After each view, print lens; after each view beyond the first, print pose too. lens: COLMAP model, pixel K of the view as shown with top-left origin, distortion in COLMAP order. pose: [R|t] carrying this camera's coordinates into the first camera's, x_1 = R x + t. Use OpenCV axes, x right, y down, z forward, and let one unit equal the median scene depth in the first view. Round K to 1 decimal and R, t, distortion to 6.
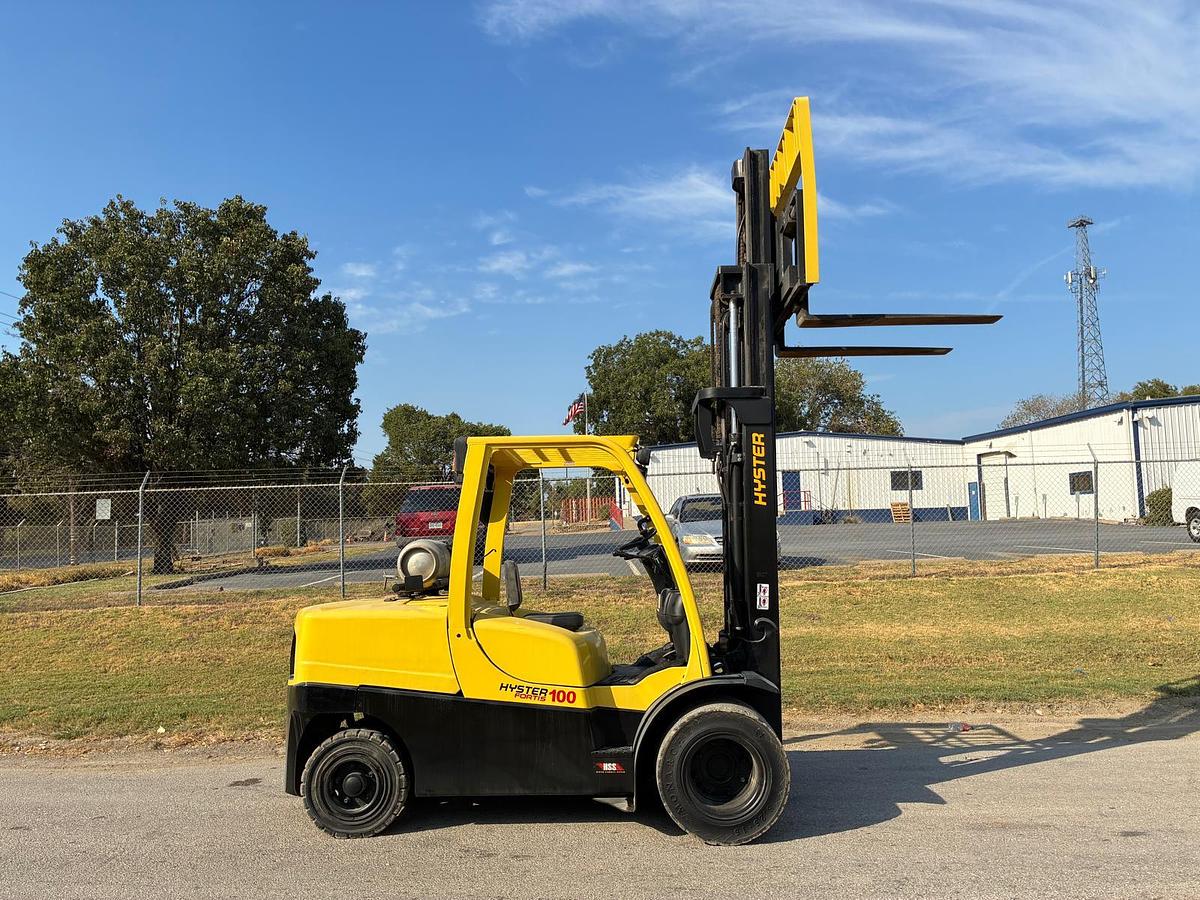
lens RADIAL K [[900.5, 0, 604.7], [0, 900.5, 452.5], [0, 0, 1]] dist [0.049277, -0.049402]
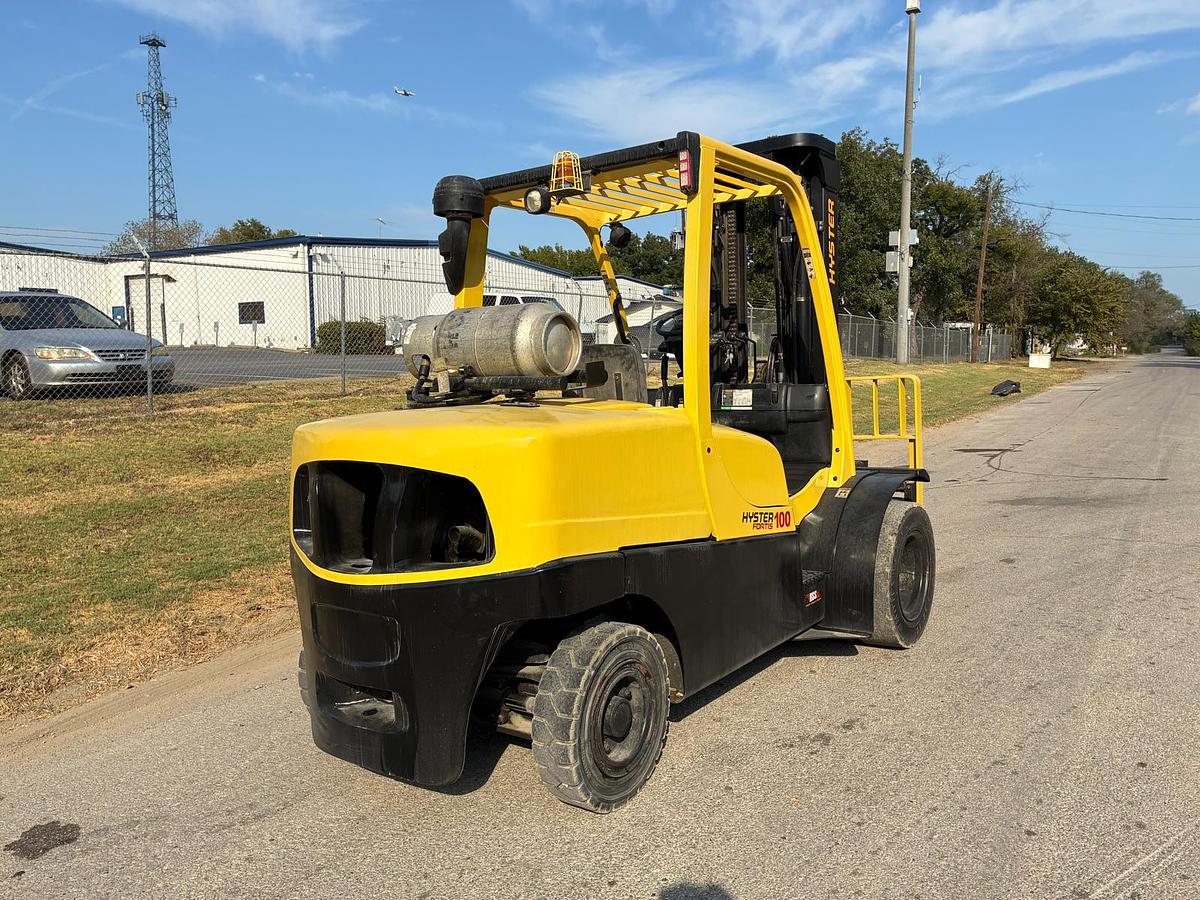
lens RADIAL K [[900.5, 0, 604.7], [0, 900.5, 452.5], [0, 0, 1]] dist [0.049277, -0.049402]
pose [[0.574517, -0.074136, 0.815129, -0.246511], [-0.074179, 0.987075, 0.142057, 0.040051], [-0.815125, -0.142079, 0.561592, 0.236368]]
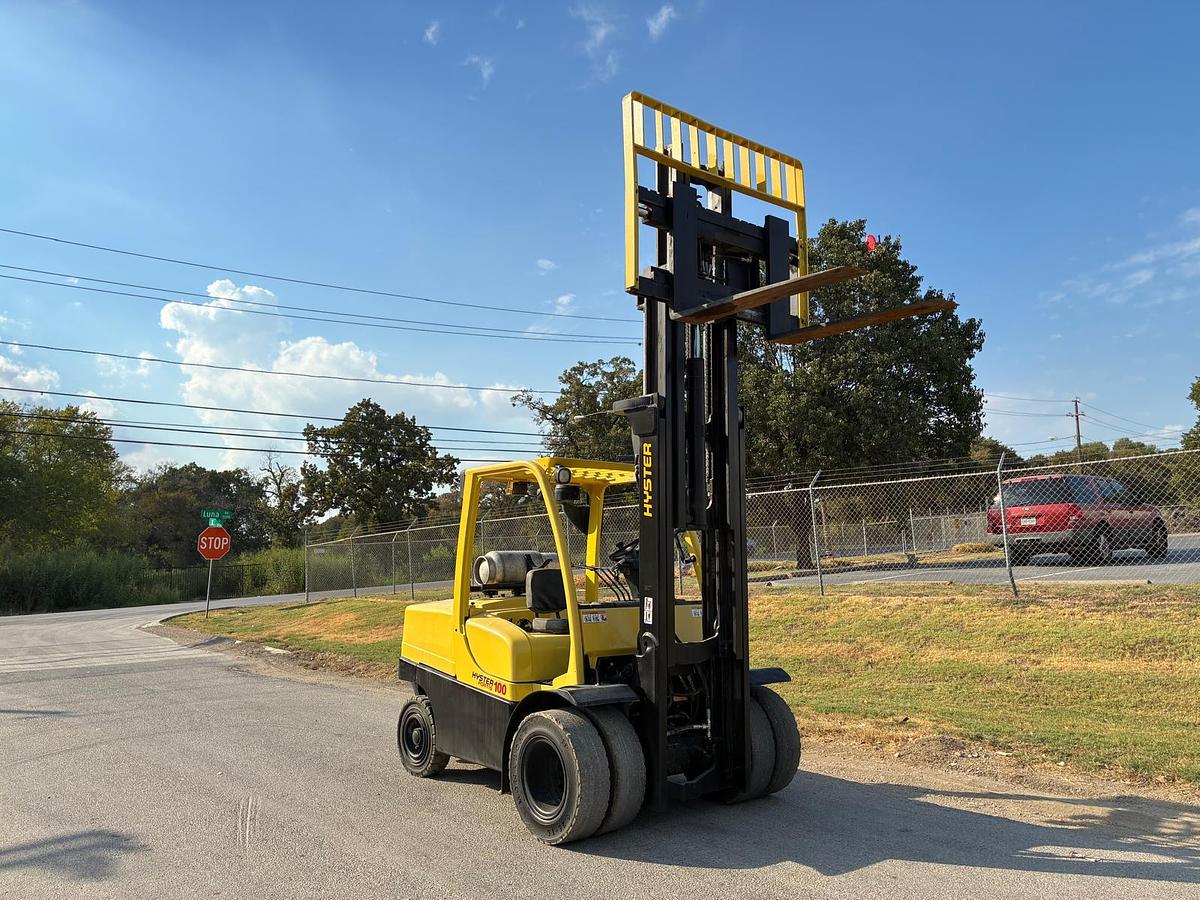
lens RADIAL K [[900.5, 0, 604.7], [0, 900.5, 452.5], [0, 0, 1]] dist [0.049277, -0.049402]
pose [[0.650182, -0.083191, -0.755210, 0.316239], [0.089894, 0.995429, -0.032260, 0.005815], [0.754442, -0.046914, 0.654688, 0.118022]]
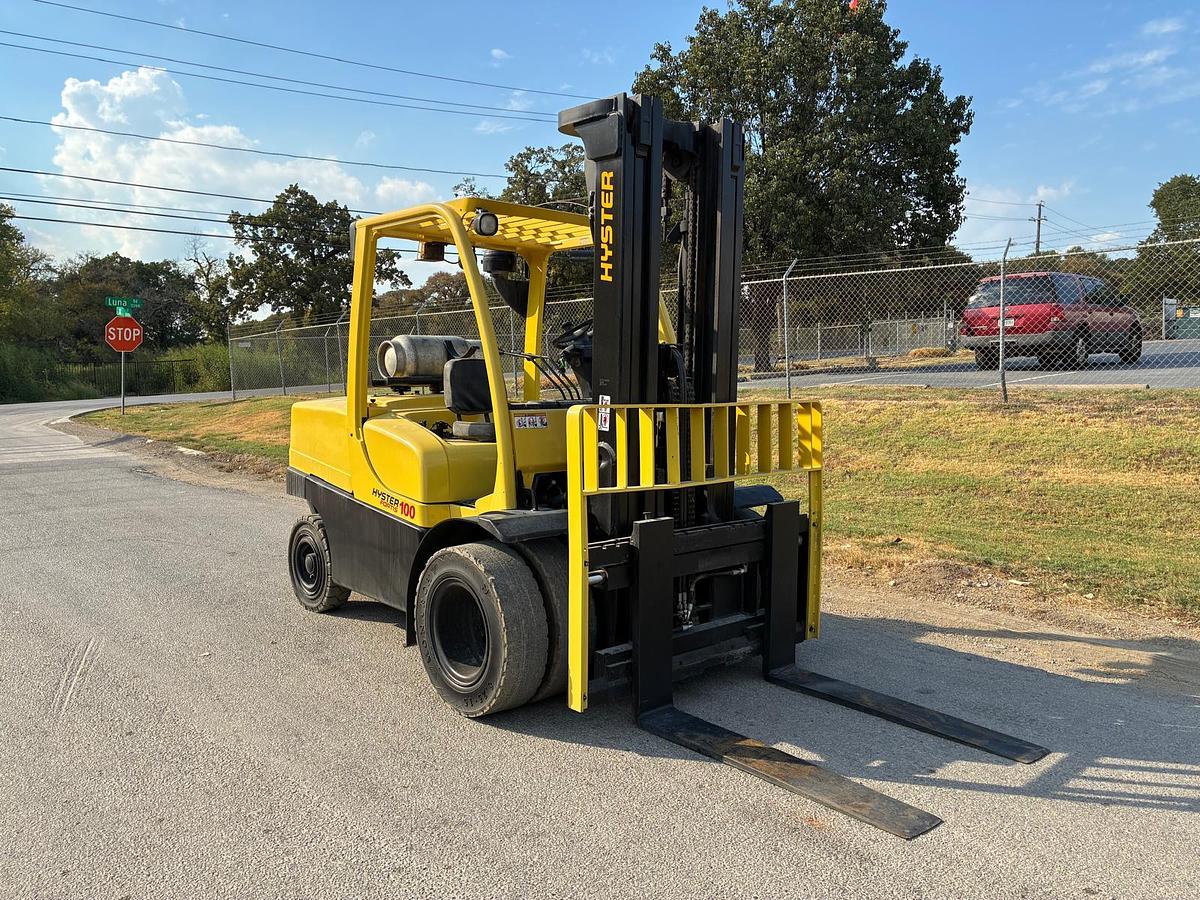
lens RADIAL K [[900.8, 0, 601.5], [0, 900.8, 446.6], [0, 0, 1]] dist [0.047554, -0.047573]
pose [[0.689351, 0.082205, -0.719748, 0.240971], [0.071396, 0.980994, 0.180424, 0.020614], [0.720900, -0.175763, 0.670380, 0.184550]]
